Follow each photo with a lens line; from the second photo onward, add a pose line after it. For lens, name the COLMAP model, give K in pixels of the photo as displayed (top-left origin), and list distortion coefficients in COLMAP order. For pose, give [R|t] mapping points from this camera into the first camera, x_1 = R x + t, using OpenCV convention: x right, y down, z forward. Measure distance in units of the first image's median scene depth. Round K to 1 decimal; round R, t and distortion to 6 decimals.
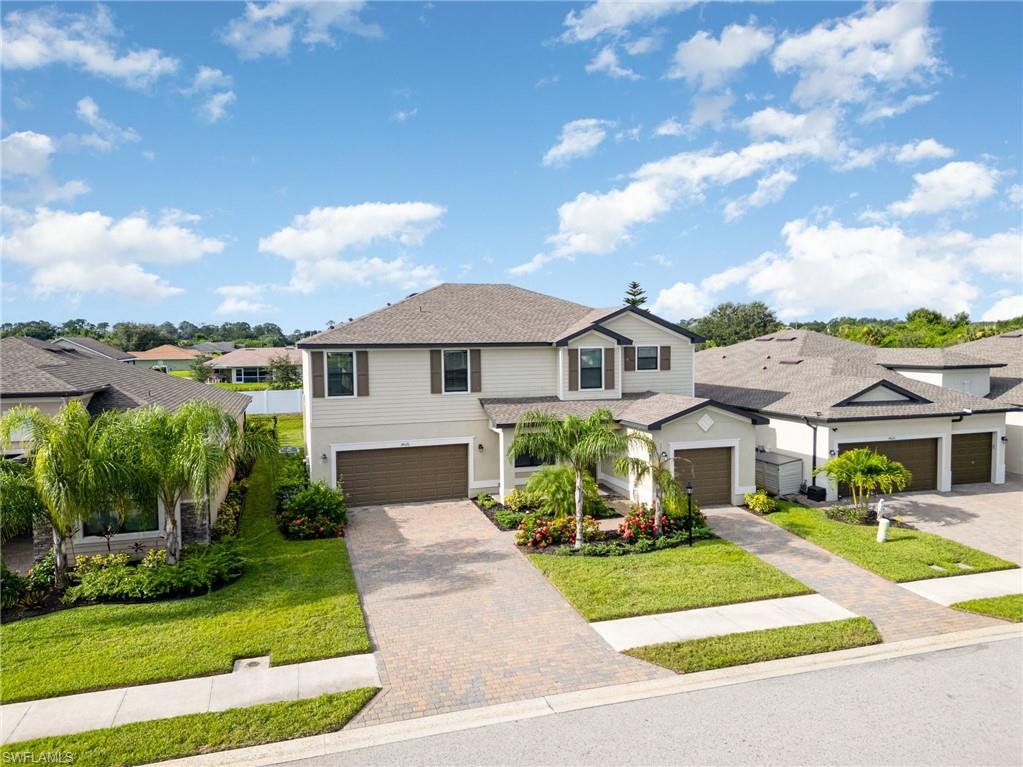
lens RADIAL K [[704.8, 0, 511.5], [0, 704.8, 383.5], [0, 0, 1]] dist [0.079429, -0.077140]
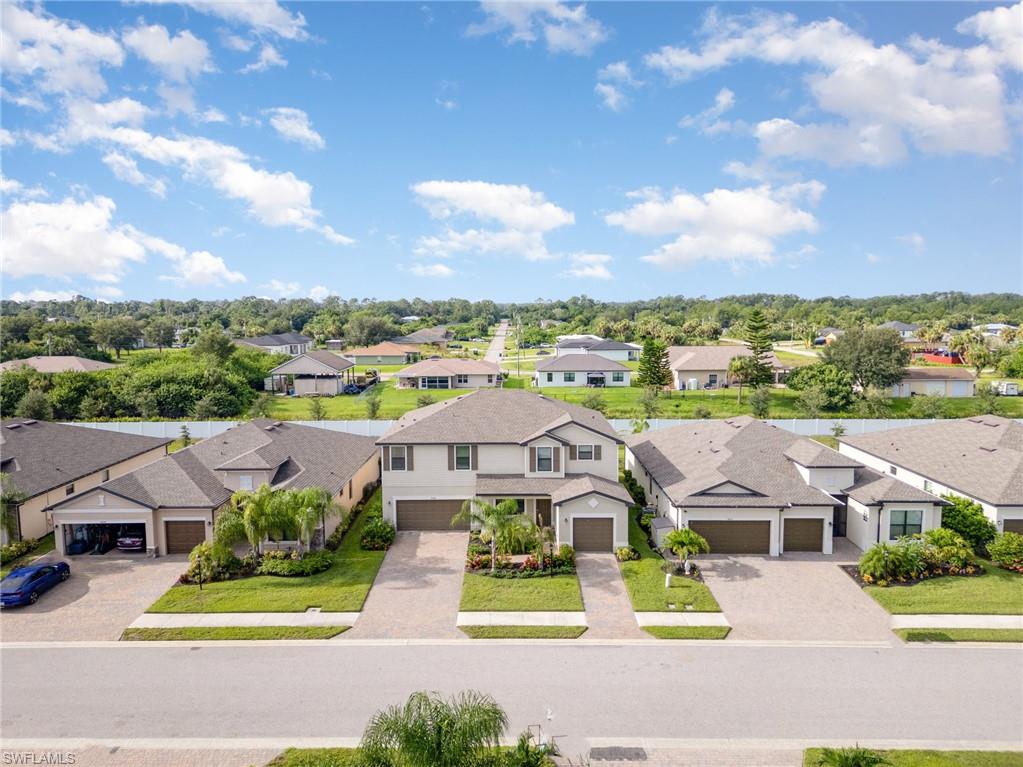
lens RADIAL K [[708.5, 0, 511.5], [0, 708.5, 383.5], [0, 0, 1]] dist [0.117838, -0.132608]
pose [[0.953381, 0.037513, -0.299428, 0.664916], [-0.023091, 0.998403, 0.051559, -0.353132], [0.300884, -0.042241, 0.952725, -0.746771]]
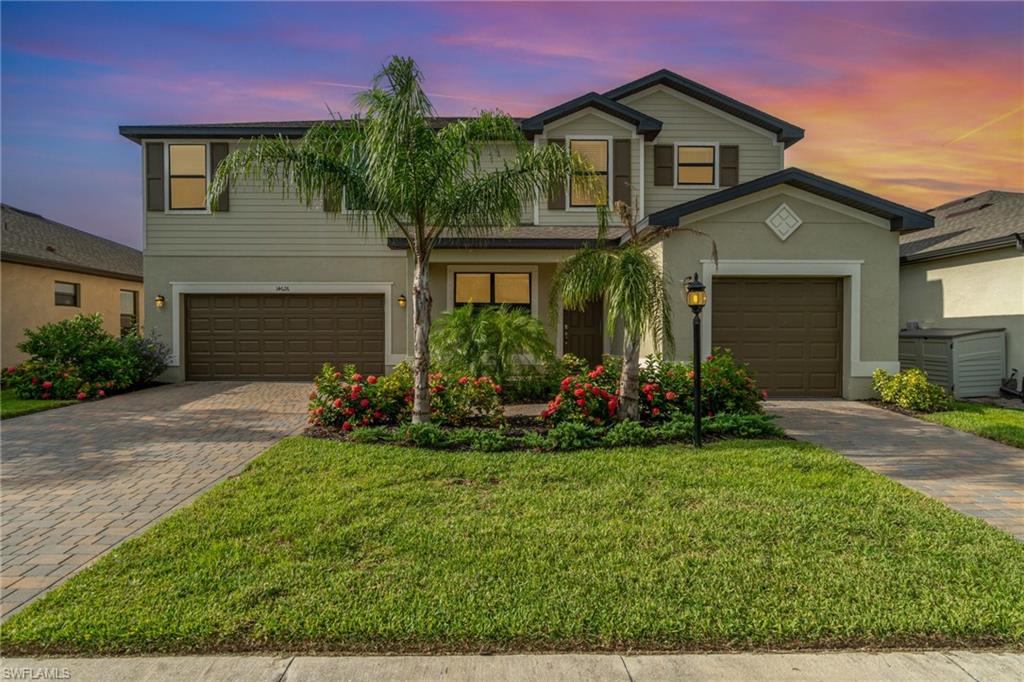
lens RADIAL K [[569.2, 0, 508.1], [0, 569.2, 354.9], [0, 0, 1]] dist [0.001092, 0.000521]
pose [[0.961187, 0.017519, -0.275341, 0.230054], [-0.025966, 0.999296, -0.027065, 0.185004], [0.274674, 0.033164, 0.960965, 0.658436]]
